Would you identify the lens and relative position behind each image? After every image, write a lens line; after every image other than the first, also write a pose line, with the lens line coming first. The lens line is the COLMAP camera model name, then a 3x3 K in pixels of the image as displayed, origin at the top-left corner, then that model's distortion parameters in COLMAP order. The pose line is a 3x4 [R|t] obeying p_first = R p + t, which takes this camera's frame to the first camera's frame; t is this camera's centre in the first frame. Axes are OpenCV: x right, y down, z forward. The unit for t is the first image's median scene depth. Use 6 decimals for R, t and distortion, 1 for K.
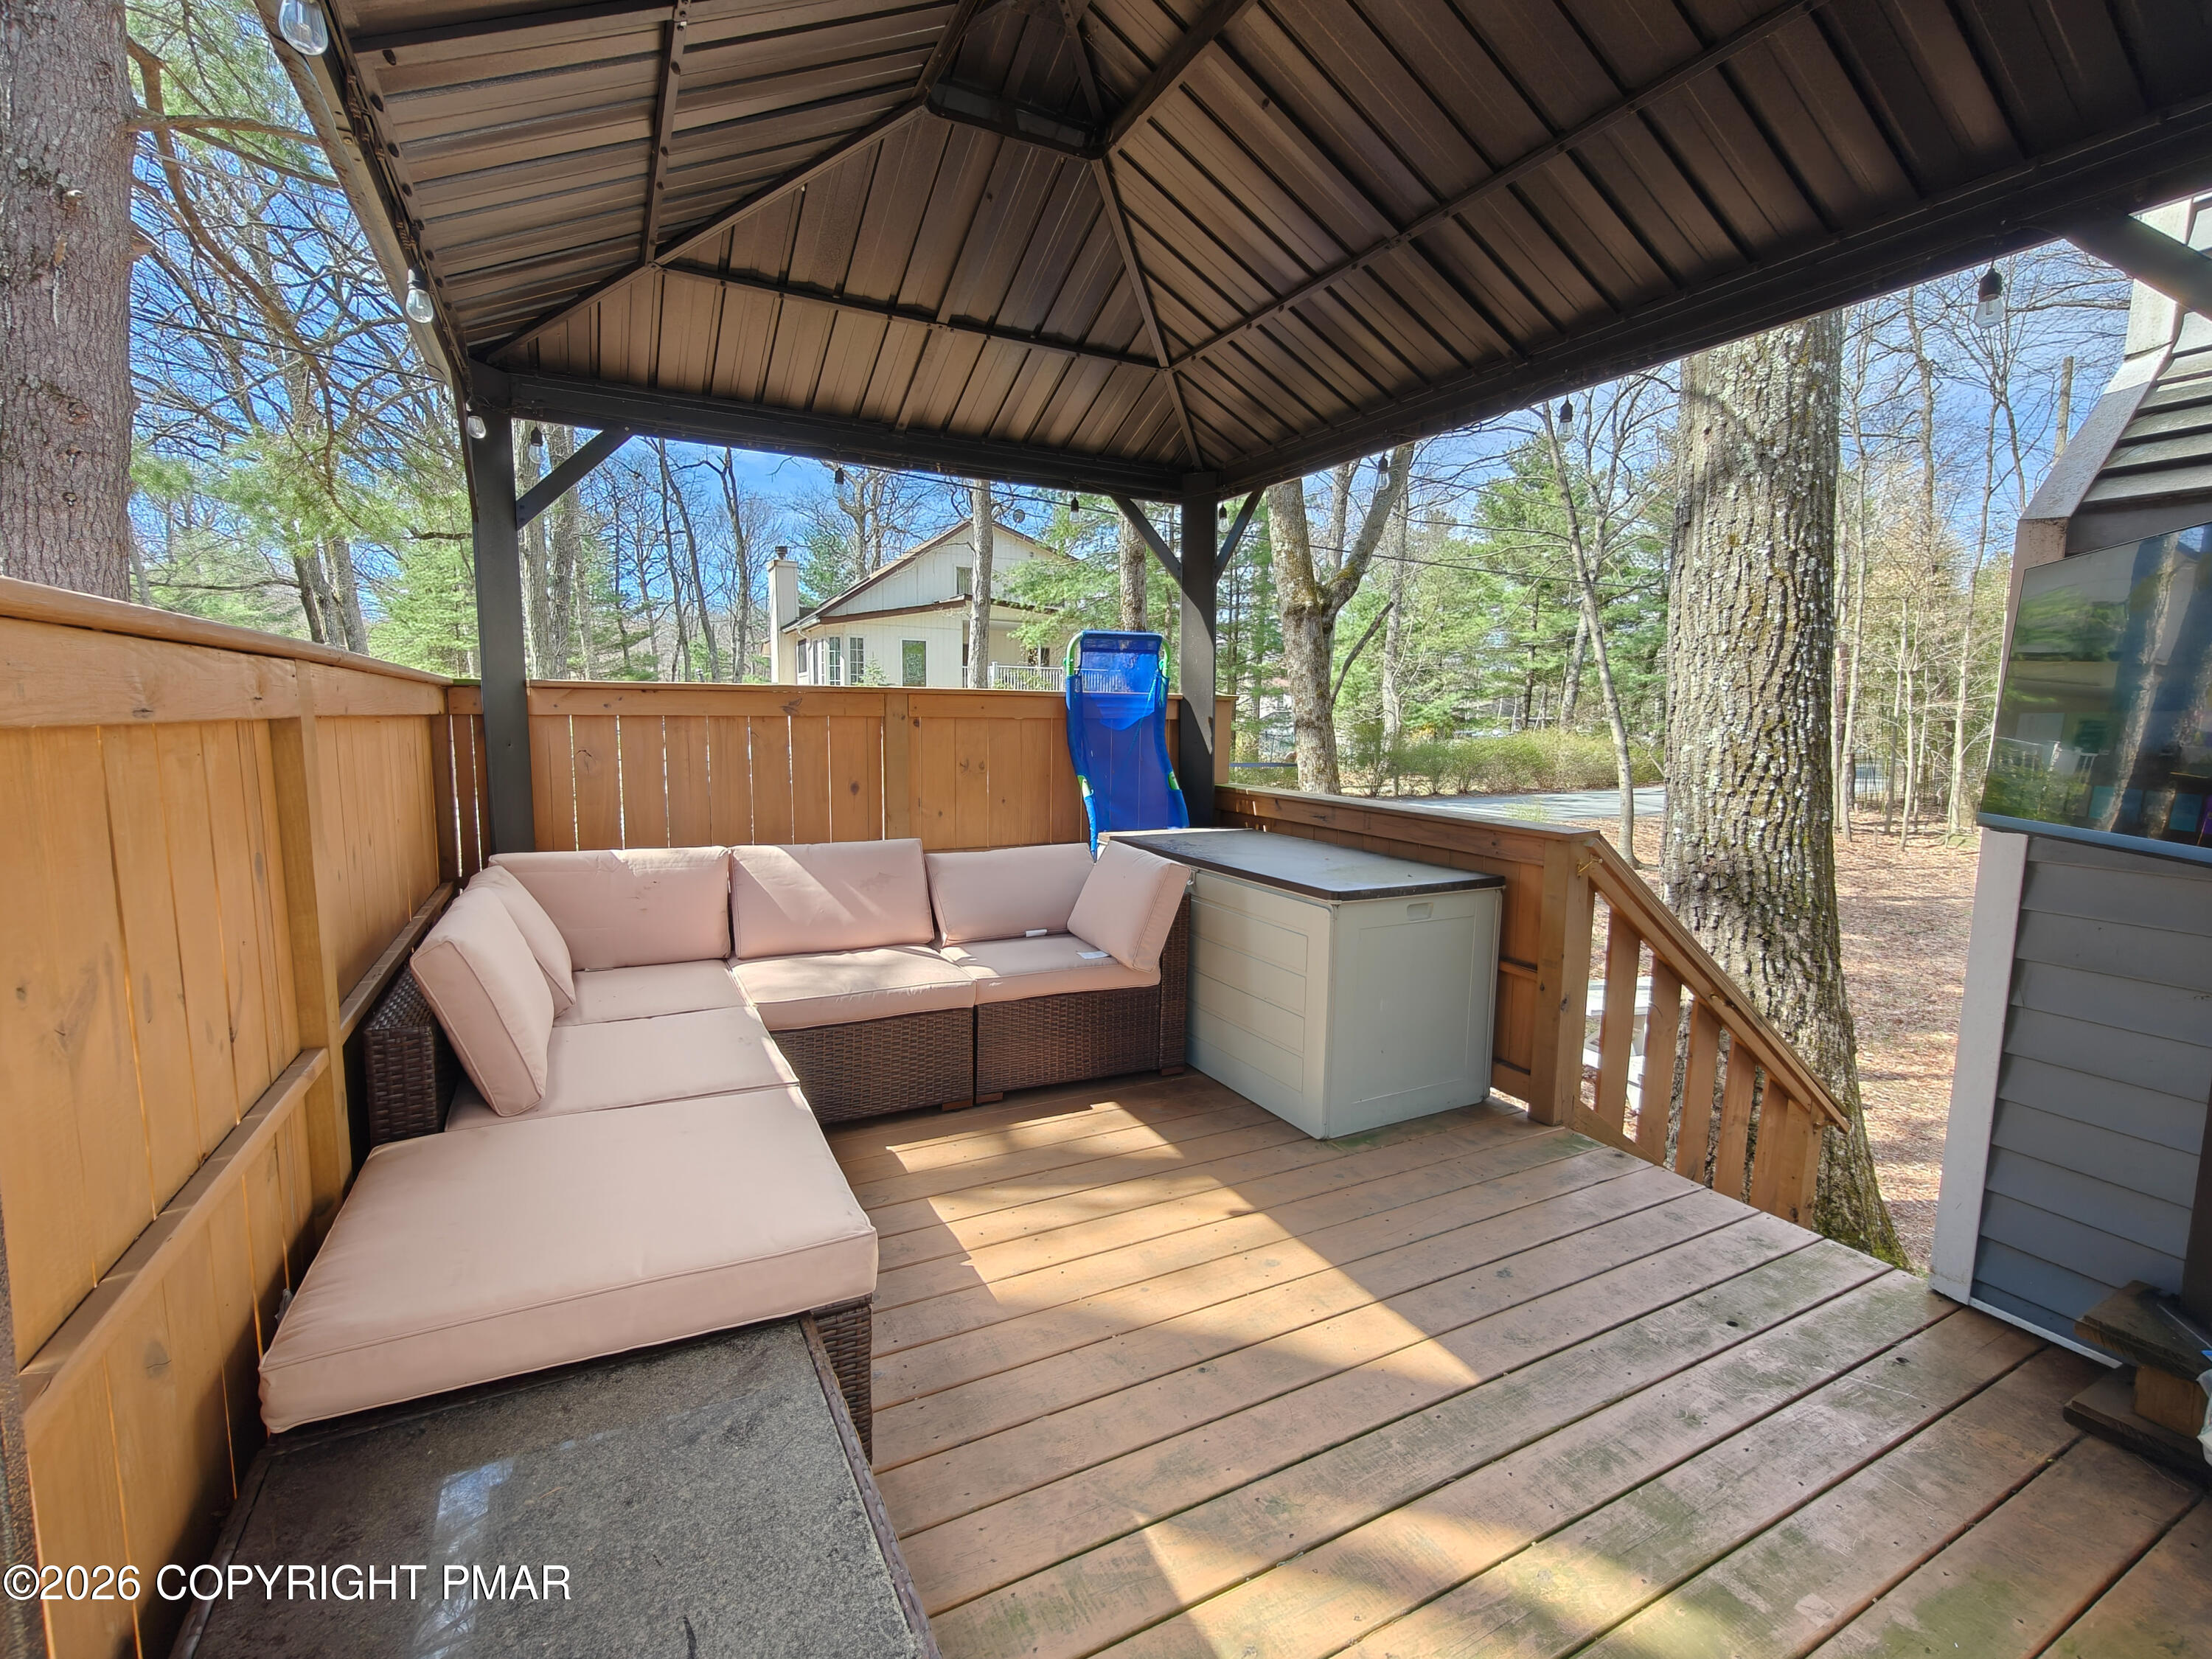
lens RADIAL K [[997.4, 0, 1122.4], [0, 997.4, 831.7], [0, 0, 1]] dist [-0.001701, 0.000623]
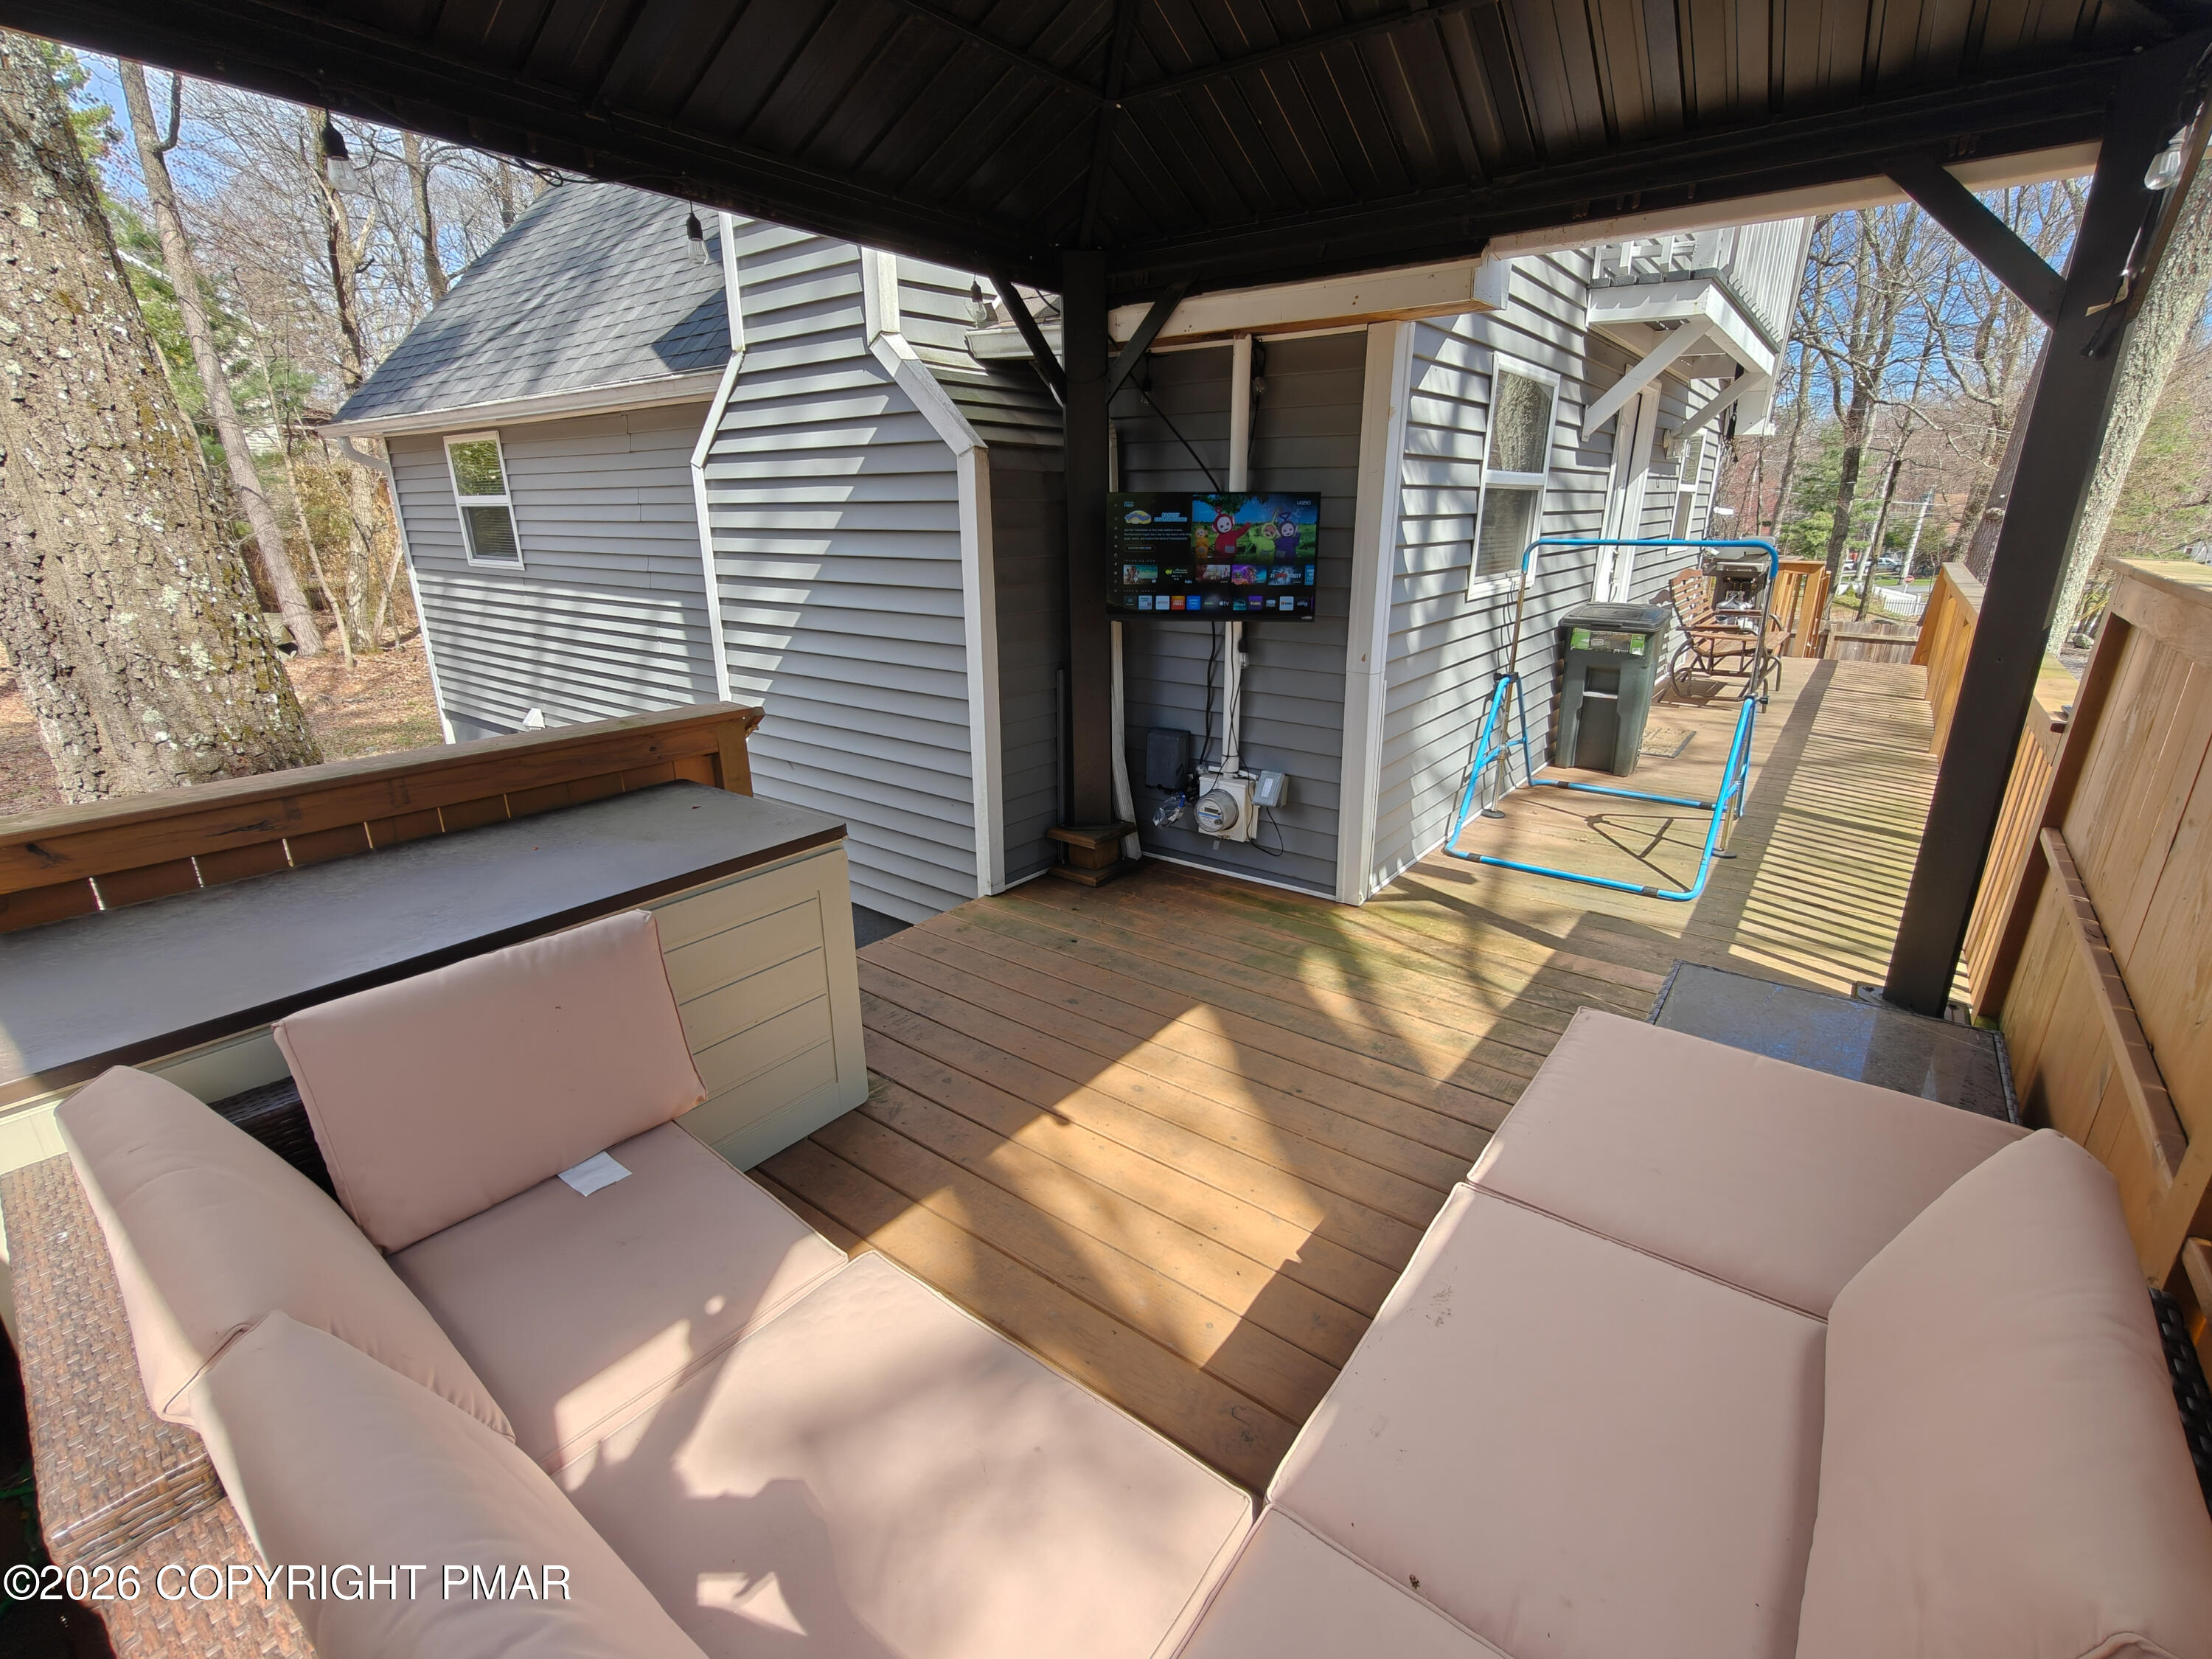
lens RADIAL K [[997.4, 0, 1119.4], [0, 997.4, 844.1], [0, 0, 1]] dist [-0.001701, 0.000623]
pose [[-0.416285, -0.306998, 0.855838, -0.699726], [0.108374, 0.917810, 0.381942, -0.251003], [-0.902752, 0.251747, -0.348800, 1.277624]]
